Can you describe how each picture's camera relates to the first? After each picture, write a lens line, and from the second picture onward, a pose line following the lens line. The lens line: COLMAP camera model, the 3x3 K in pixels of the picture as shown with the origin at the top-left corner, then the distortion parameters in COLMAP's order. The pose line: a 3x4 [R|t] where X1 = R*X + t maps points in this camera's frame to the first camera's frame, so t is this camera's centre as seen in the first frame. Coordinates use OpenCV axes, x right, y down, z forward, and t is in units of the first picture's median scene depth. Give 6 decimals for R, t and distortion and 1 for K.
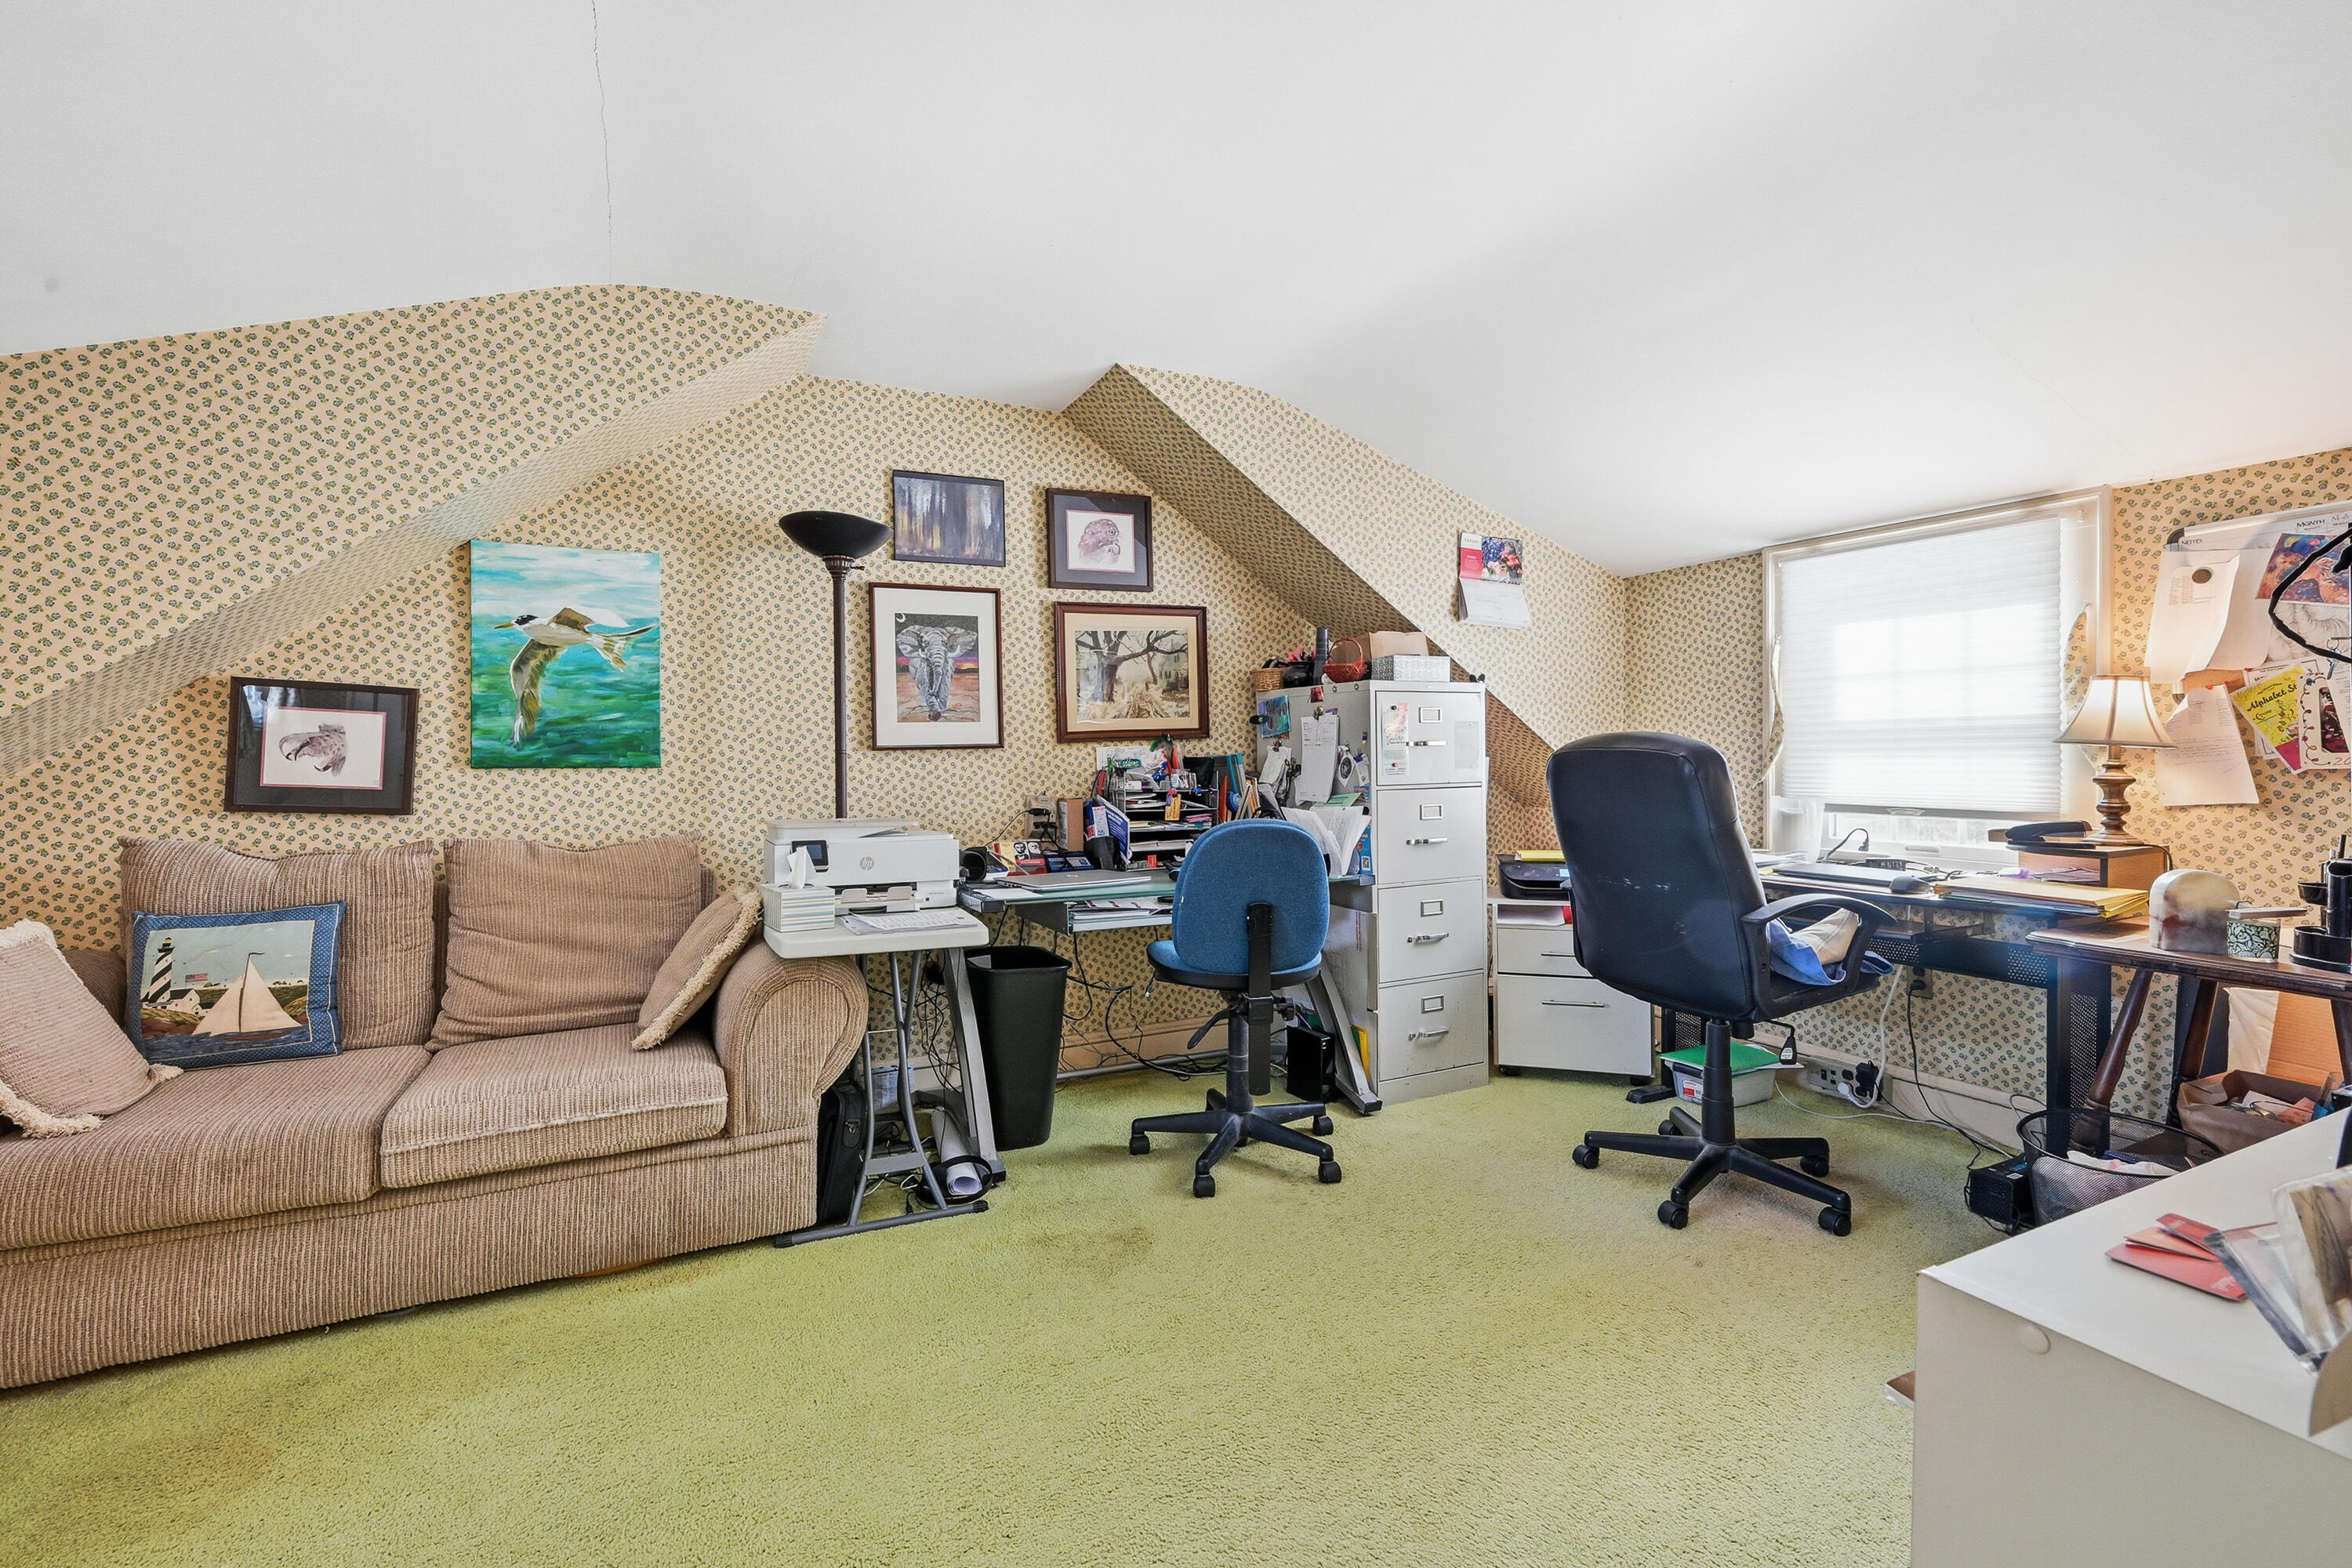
lens RADIAL K [[1058.4, 0, 1176.4], [0, 1058.4, 767.0], [0, 0, 1]] dist [-0.014936, 0.005958]
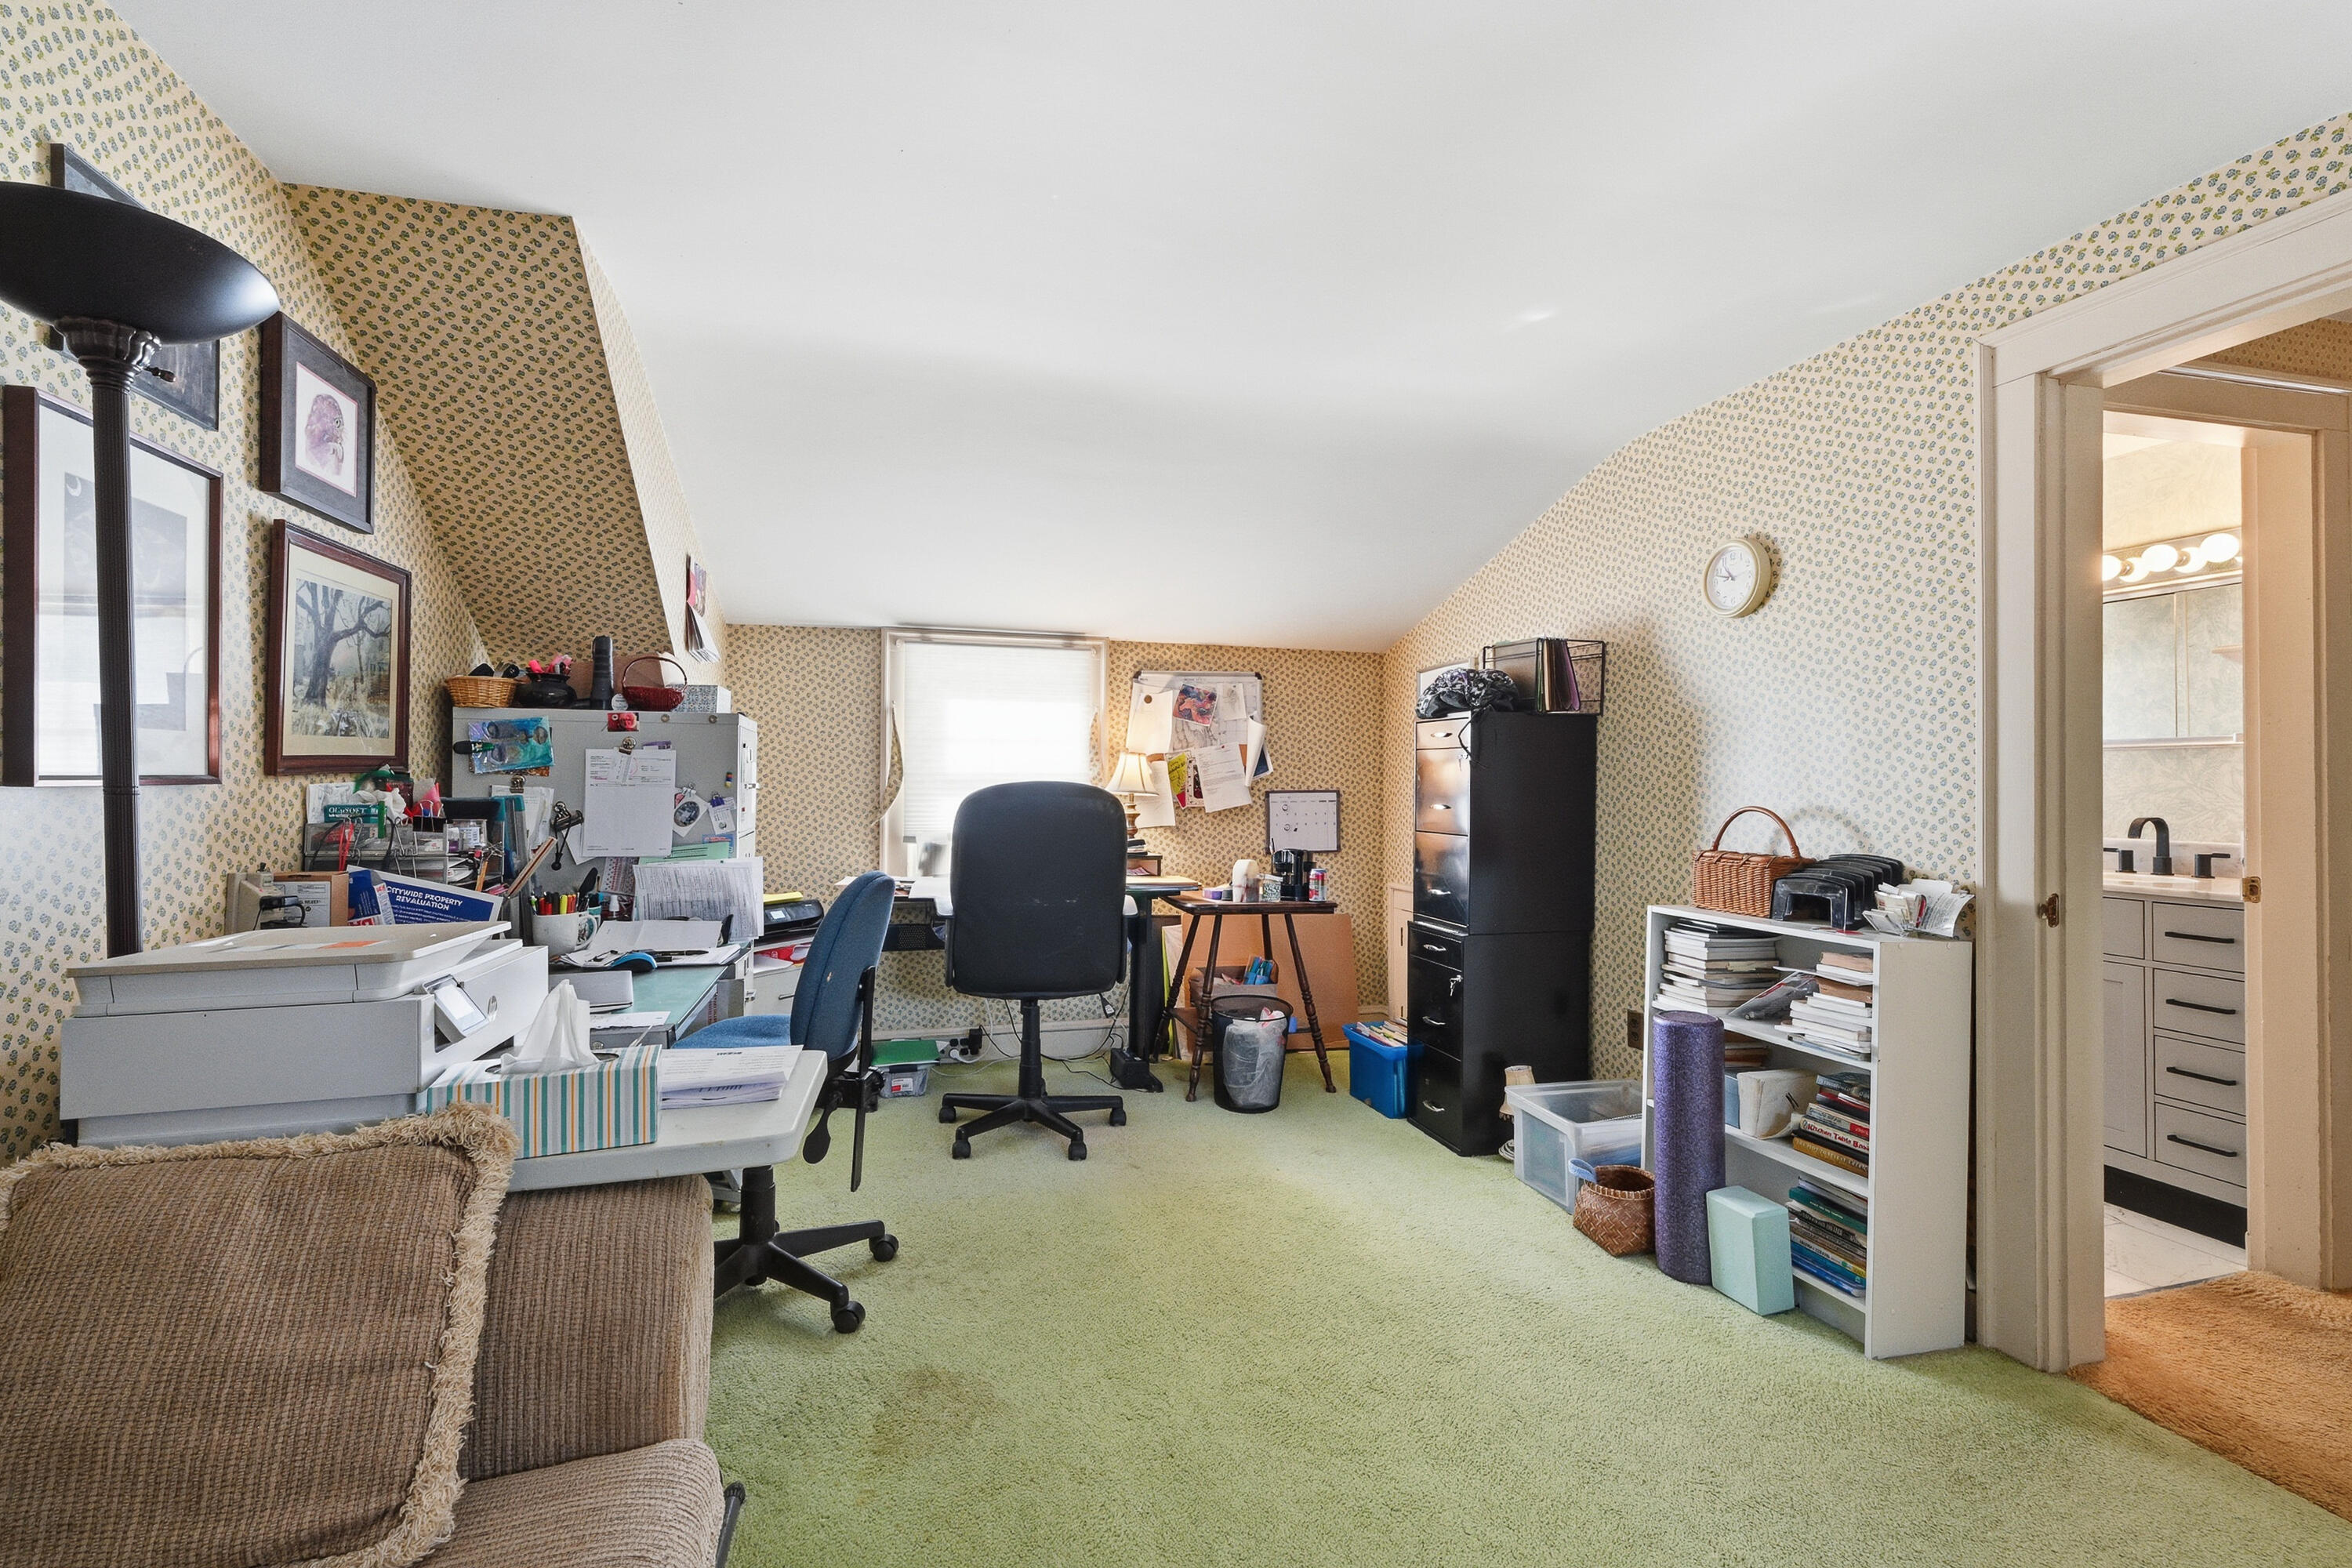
lens RADIAL K [[1058.4, 0, 1184.0], [0, 1058.4, 785.8], [0, 0, 1]] dist [-0.014936, 0.005958]
pose [[0.180352, 0.013103, 0.983515, -0.561265], [0.009174, 0.999845, -0.015003, -0.004935], [-0.983559, 0.011729, 0.180203, 0.438520]]
